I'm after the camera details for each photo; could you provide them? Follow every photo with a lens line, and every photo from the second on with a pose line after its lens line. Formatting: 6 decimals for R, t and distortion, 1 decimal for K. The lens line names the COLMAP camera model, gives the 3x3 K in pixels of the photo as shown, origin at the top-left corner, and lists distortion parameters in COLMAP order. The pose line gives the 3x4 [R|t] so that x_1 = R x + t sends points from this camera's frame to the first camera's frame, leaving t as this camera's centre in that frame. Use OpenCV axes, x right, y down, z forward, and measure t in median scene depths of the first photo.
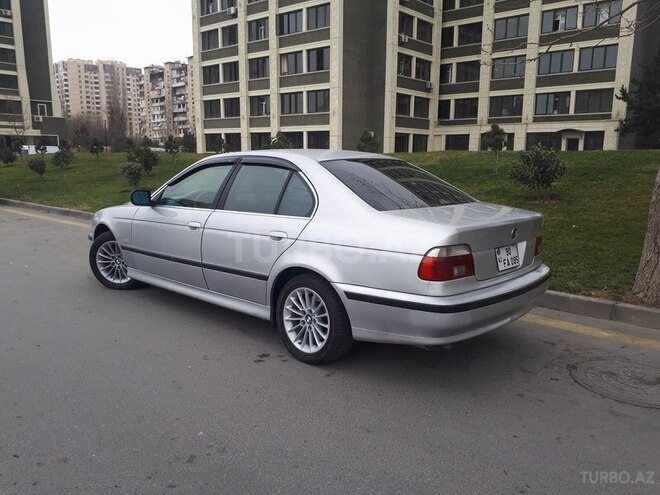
lens RADIAL K [[535.8, 0, 337.1], [0, 535.8, 247.2], [0, 0, 1]] dist [0.019565, -0.014865]
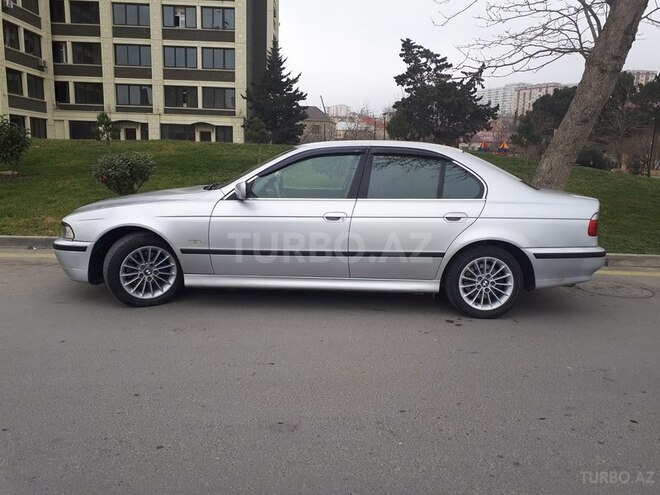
lens RADIAL K [[535.8, 0, 337.1], [0, 535.8, 247.2], [0, 0, 1]] dist [0.019565, -0.014865]
pose [[0.735073, -0.100887, 0.670440, -0.107367], [0.088988, 0.994669, 0.052110, -0.003893], [-0.672123, 0.021357, 0.740132, 0.030528]]
